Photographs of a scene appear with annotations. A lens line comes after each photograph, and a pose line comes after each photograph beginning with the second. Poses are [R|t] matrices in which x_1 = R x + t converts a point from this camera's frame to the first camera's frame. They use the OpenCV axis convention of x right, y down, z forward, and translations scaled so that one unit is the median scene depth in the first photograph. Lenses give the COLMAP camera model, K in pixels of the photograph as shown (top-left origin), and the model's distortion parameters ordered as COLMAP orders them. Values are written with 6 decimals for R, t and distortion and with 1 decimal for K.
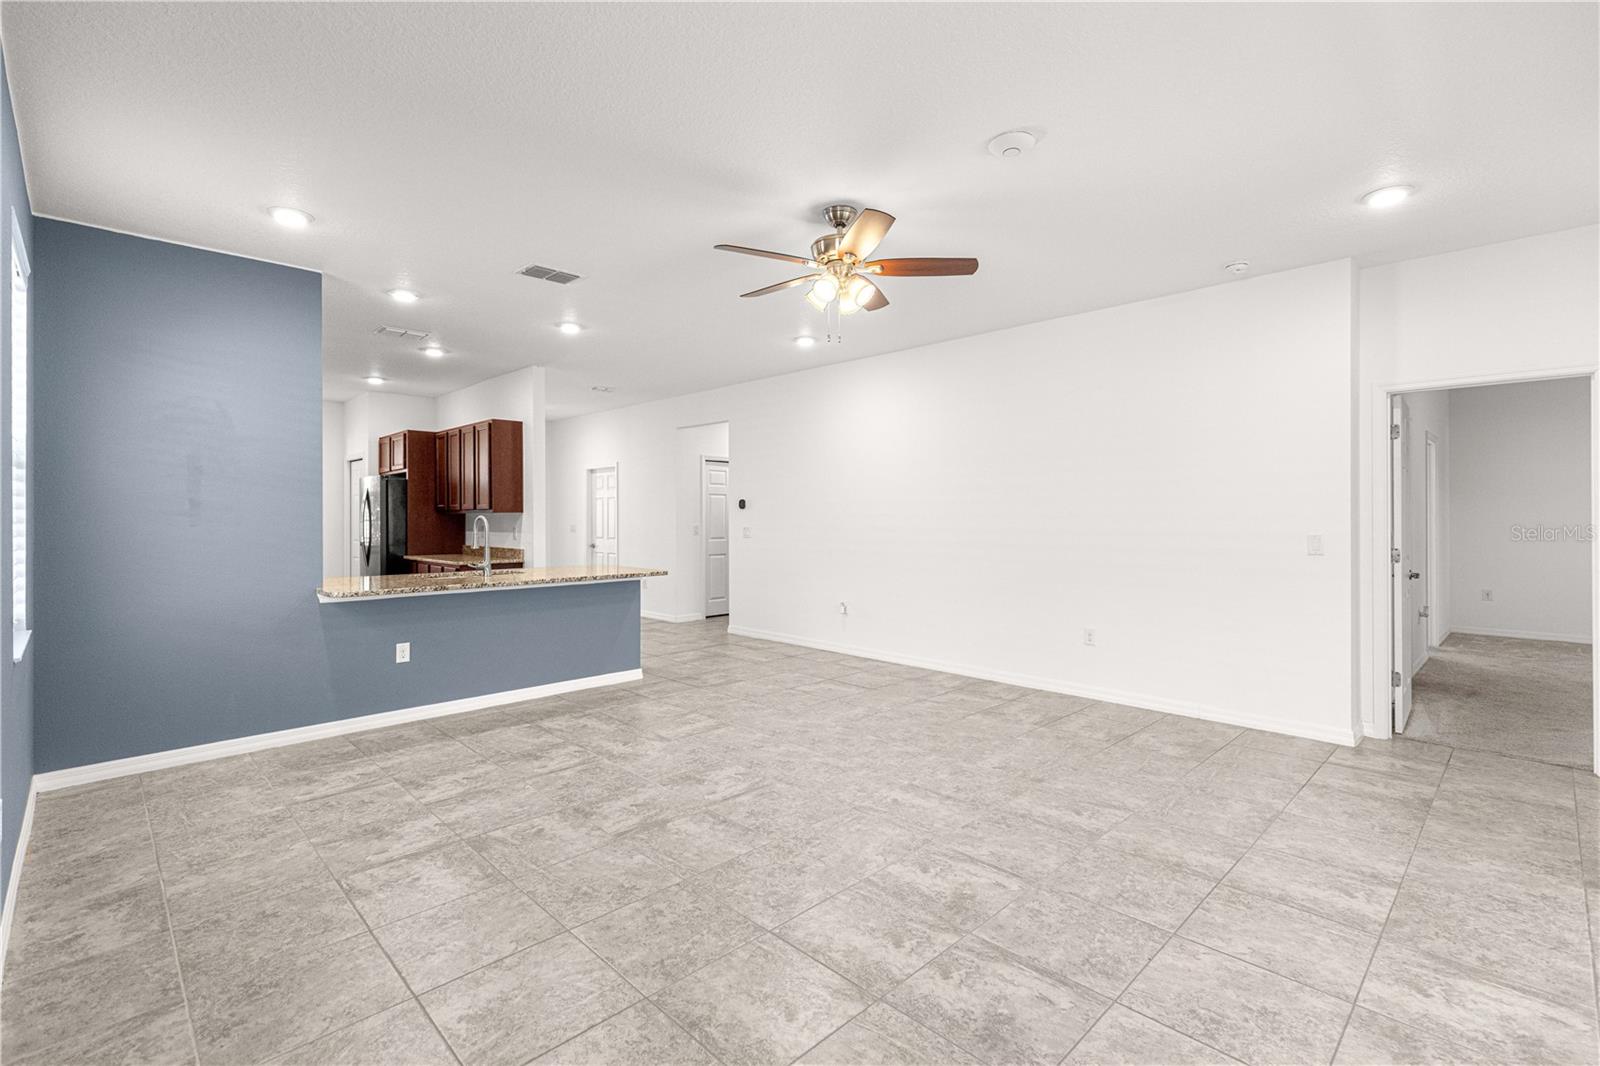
lens RADIAL K [[723.8, 0, 794.7], [0, 723.8, 525.4], [0, 0, 1]] dist [0.010341, -0.000691]
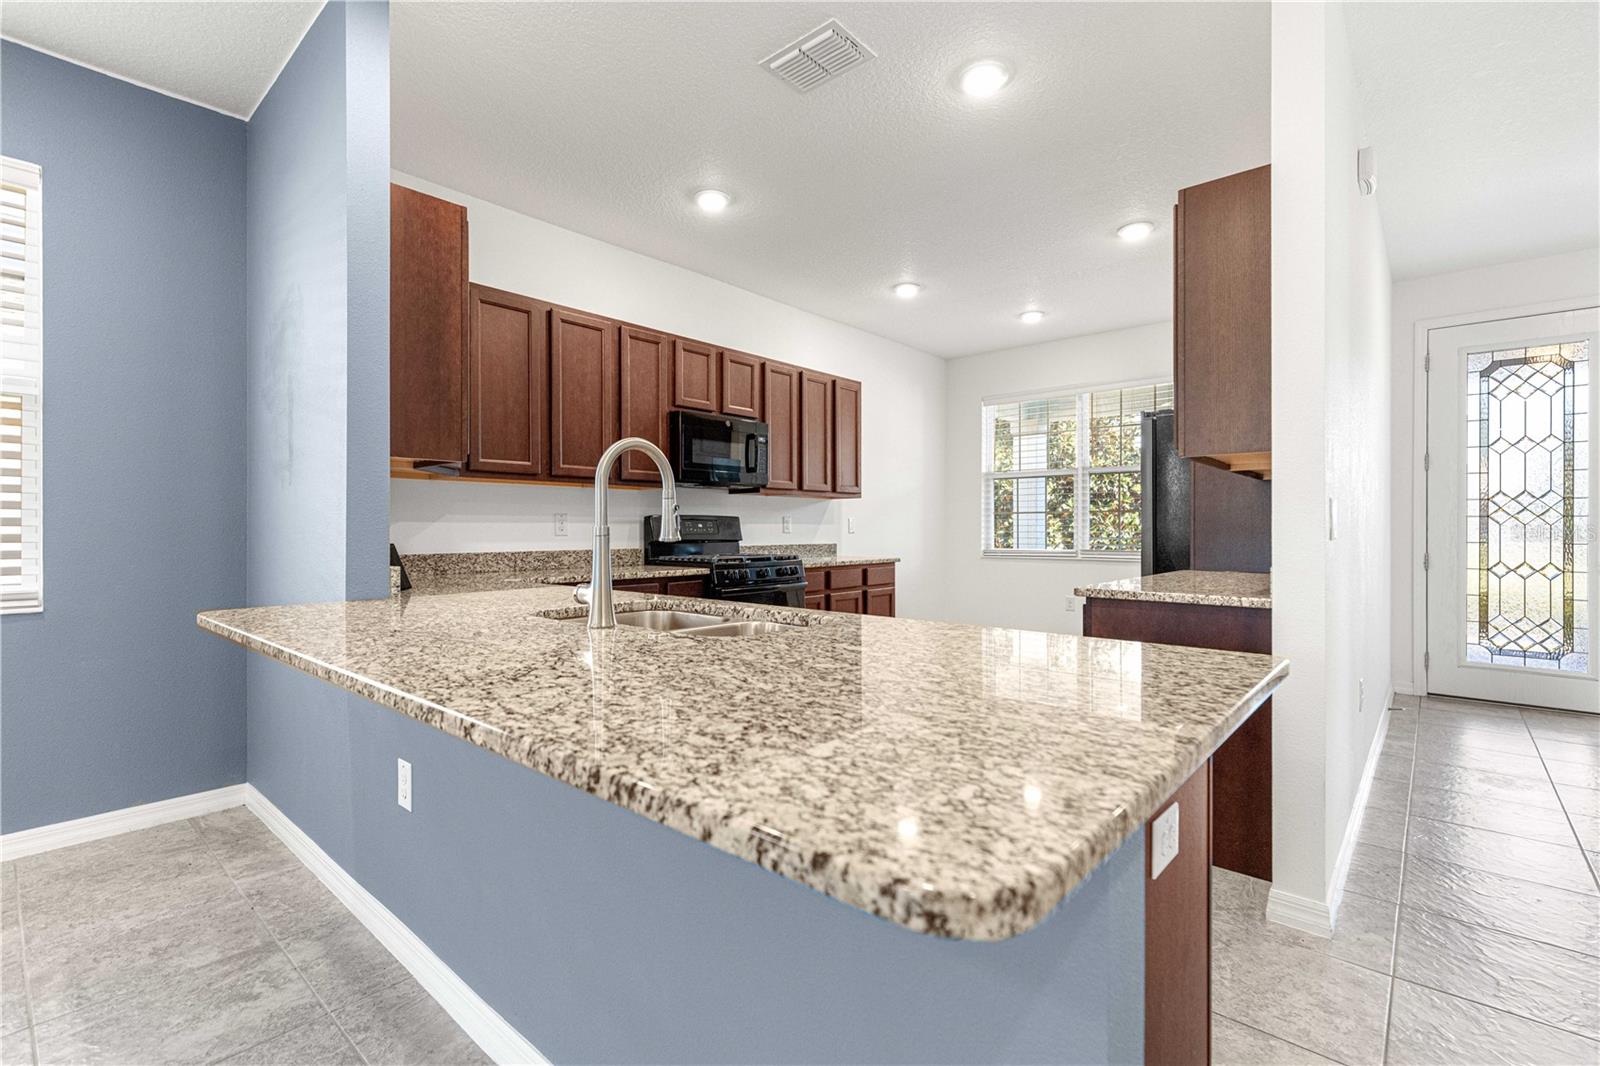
lens RADIAL K [[723.8, 0, 787.3], [0, 723.8, 524.9], [0, 0, 1]] dist [0.010341, -0.000691]
pose [[0.070692, -0.002293, -0.997496, -0.129548], [-0.015541, 0.999873, -0.003400, 0.031194], [0.997377, 0.015742, 0.070647, 1.268747]]
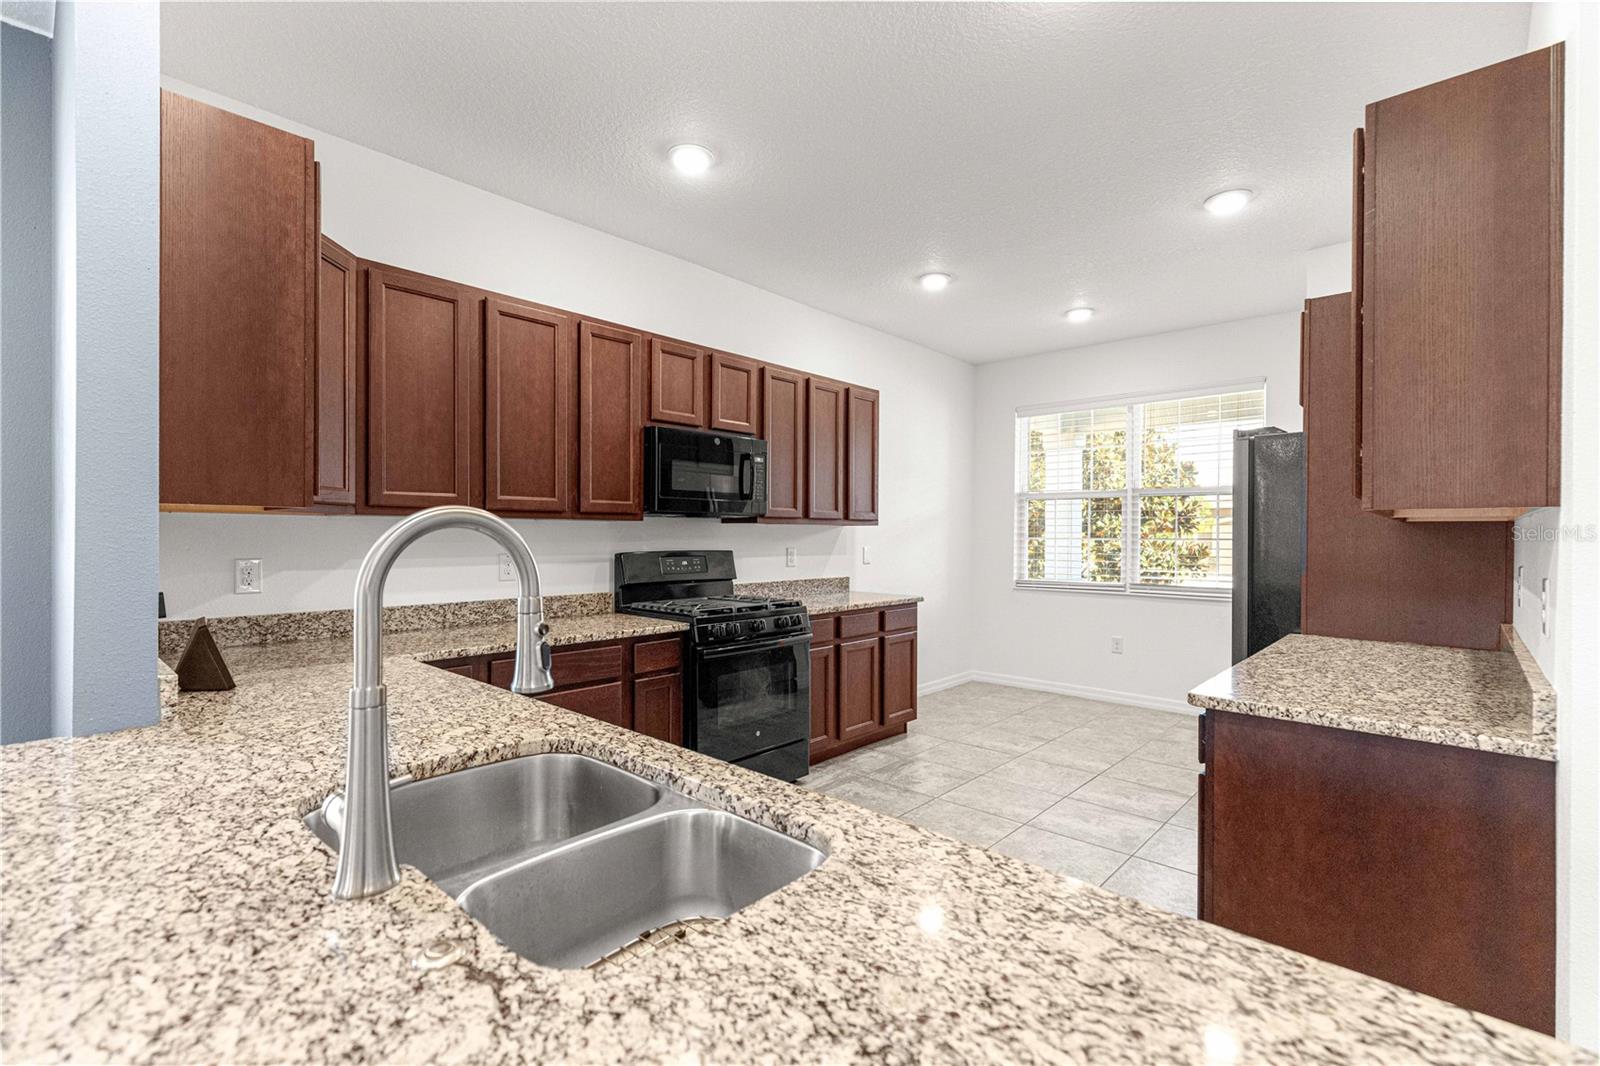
lens RADIAL K [[723.8, 0, 789.1], [0, 723.8, 532.4], [0, 0, 1]] dist [0.010341, -0.000691]
pose [[0.051968, 0.000744, -0.998648, -0.310668], [-0.021875, 0.999761, -0.000394, -0.009561], [0.998409, 0.021866, 0.051972, 1.297444]]
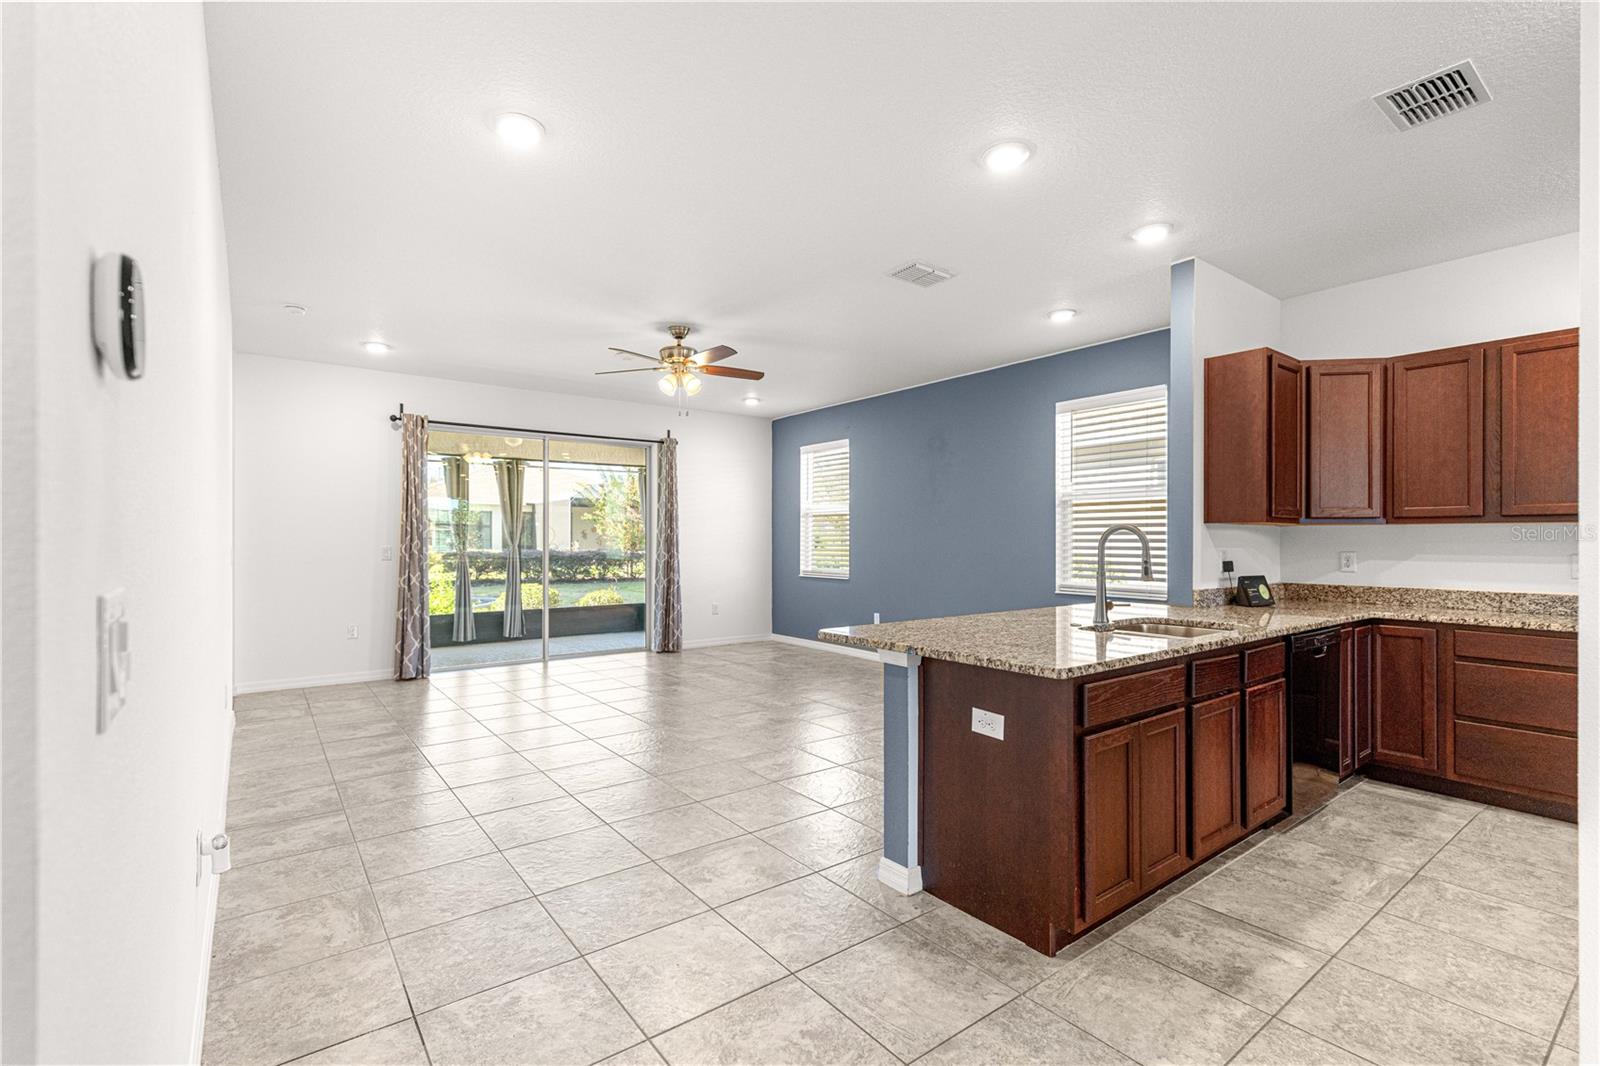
lens RADIAL K [[723.8, 0, 798.0], [0, 723.8, 532.1], [0, 0, 1]] dist [0.010341, -0.000691]
pose [[-0.992936, 0.001647, 0.118637, -0.289910], [0.002228, 0.999986, 0.004764, -0.012547], [-0.118627, 0.004994, -0.992926, 1.976197]]
